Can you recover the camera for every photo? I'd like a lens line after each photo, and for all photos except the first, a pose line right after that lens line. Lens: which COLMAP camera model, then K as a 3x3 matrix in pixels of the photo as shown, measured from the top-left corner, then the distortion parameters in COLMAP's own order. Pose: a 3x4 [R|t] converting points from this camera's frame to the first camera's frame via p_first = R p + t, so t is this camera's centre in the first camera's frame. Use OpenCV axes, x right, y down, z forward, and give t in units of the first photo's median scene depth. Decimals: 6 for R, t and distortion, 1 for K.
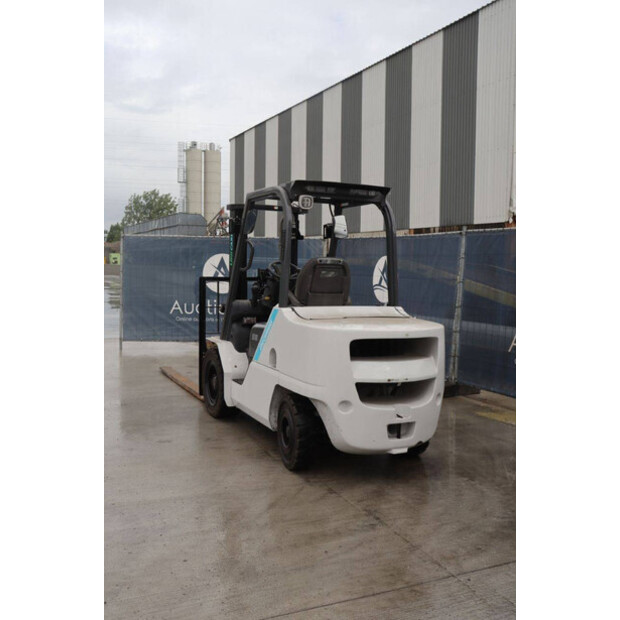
lens RADIAL K [[624.6, 0, 310.0], [0, 624.6, 310.0], [0, 0, 1]] dist [-0.099496, 0.000994]
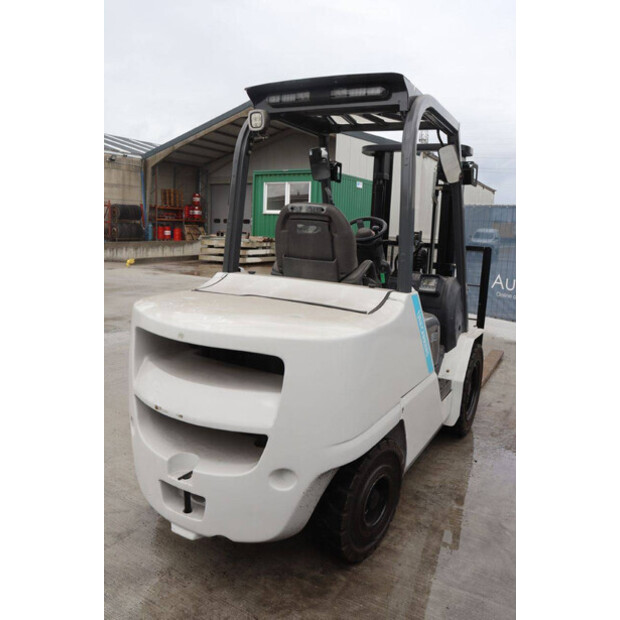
lens RADIAL K [[506.1, 0, 310.0], [0, 506.1, 310.0], [0, 0, 1]] dist [-0.166034, 0.119736]
pose [[0.583200, 0.143421, -0.799568, 0.511371], [-0.096385, 0.989555, 0.107197, -0.034208], [0.806590, 0.014548, 0.590932, 0.772301]]
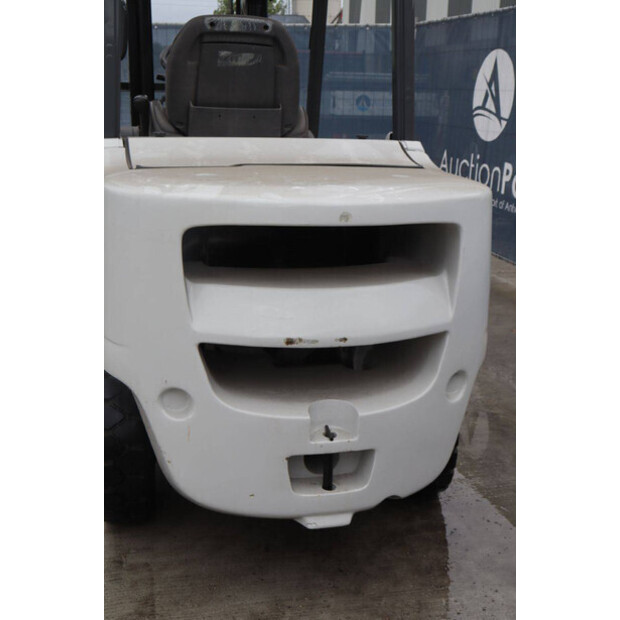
lens RADIAL K [[827.7, 0, 310.0], [0, 827.7, 310.0], [0, 0, 1]] dist [0.021289, 0.100333]
pose [[0.981974, 0.047385, -0.182979, 0.206926], [-0.013493, 0.983169, 0.182199, 0.006376], [0.188532, -0.176446, 0.966086, 0.494156]]
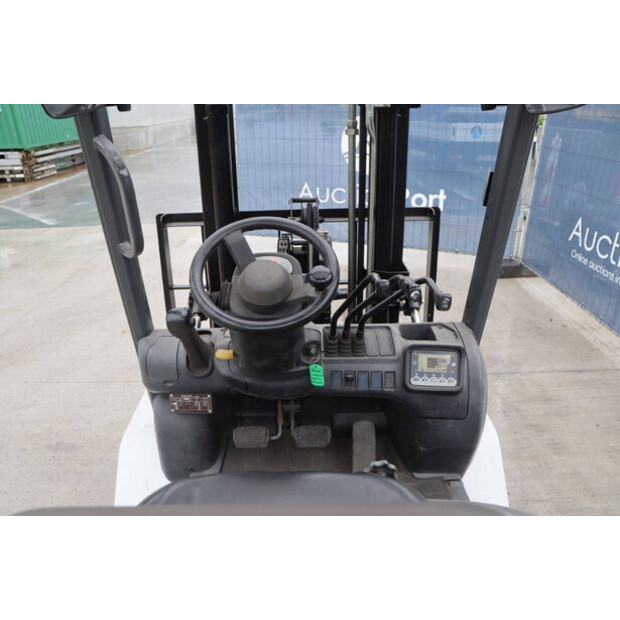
lens RADIAL K [[506.1, 0, 310.0], [0, 506.1, 310.0], [0, 0, 1]] dist [-0.166034, 0.119736]
pose [[0.915969, 0.122237, -0.382176, 0.059718], [0.005490, 0.948560, 0.316550, -0.137134], [0.401211, -0.292048, 0.868180, 1.070789]]
